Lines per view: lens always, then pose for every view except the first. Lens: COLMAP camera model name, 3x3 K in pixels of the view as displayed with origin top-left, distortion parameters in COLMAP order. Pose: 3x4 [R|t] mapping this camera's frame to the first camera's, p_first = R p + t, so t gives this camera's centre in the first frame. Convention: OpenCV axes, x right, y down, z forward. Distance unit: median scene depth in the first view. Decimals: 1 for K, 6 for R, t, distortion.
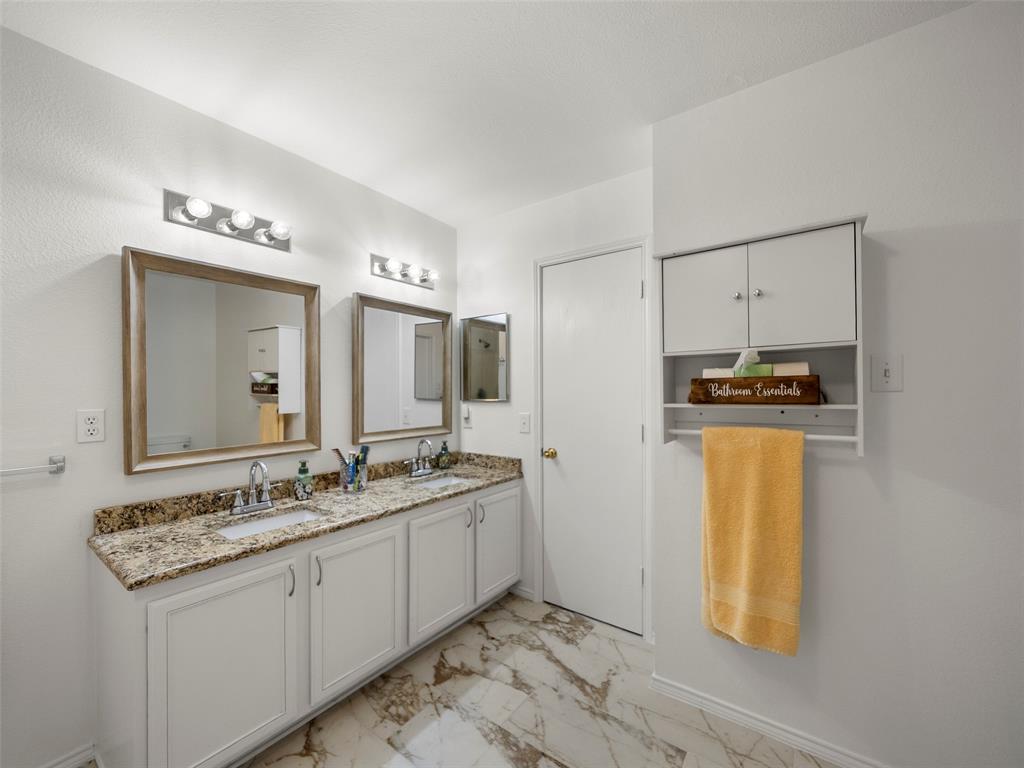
lens RADIAL K [[416.2, 0, 519.2], [0, 416.2, 392.5], [0, 0, 1]] dist [-0.003373, 0.000199]
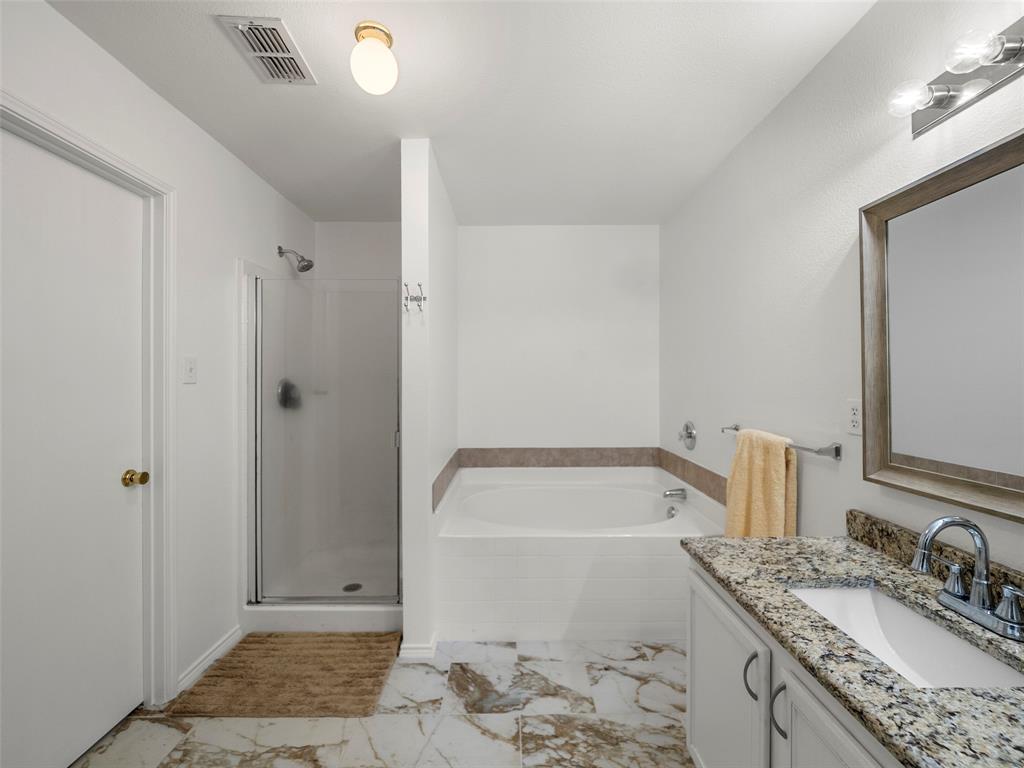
lens RADIAL K [[416.2, 0, 507.6], [0, 416.2, 377.0], [0, 0, 1]] dist [-0.003373, 0.000199]
pose [[-0.808940, -0.000358, -0.587891, 0.121444], [-0.002031, 0.999996, 0.002185, -0.008591], [0.587888, 0.002962, -0.808937, 1.145300]]
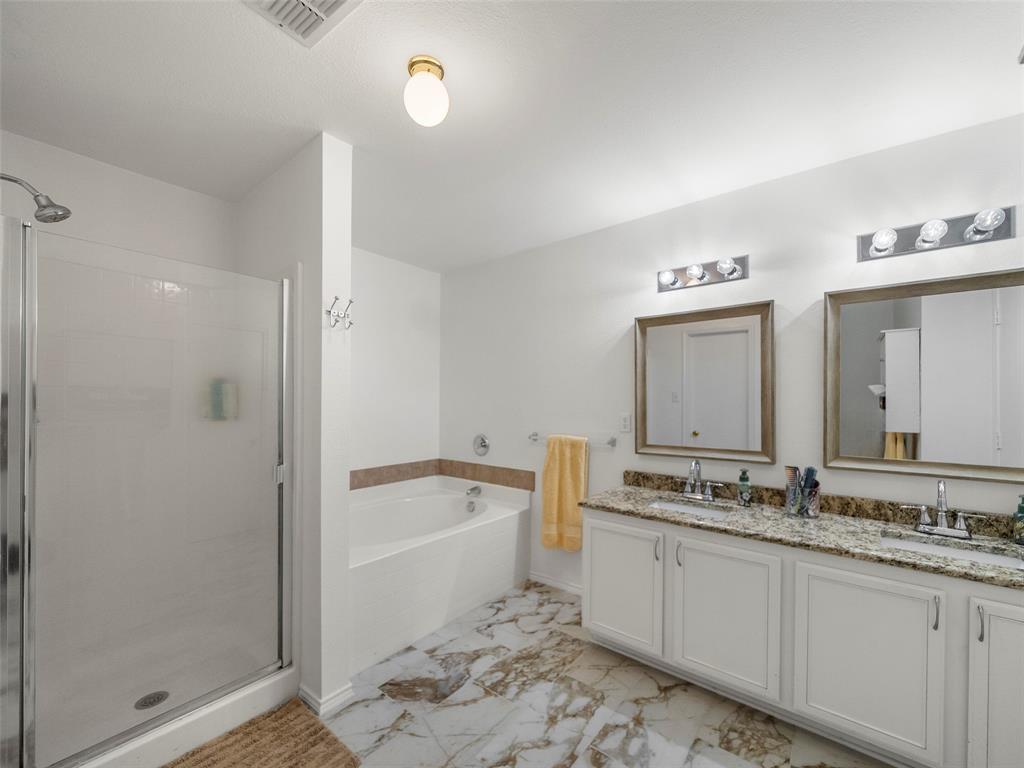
lens RADIAL K [[416.2, 0, 507.5], [0, 416.2, 399.9], [0, 0, 1]] dist [-0.003373, 0.000199]
pose [[-0.060181, -0.000858, -0.998187, 0.701780], [-0.011768, 0.999931, -0.000150, -0.010849], [0.998118, 0.011737, -0.060187, 0.531397]]
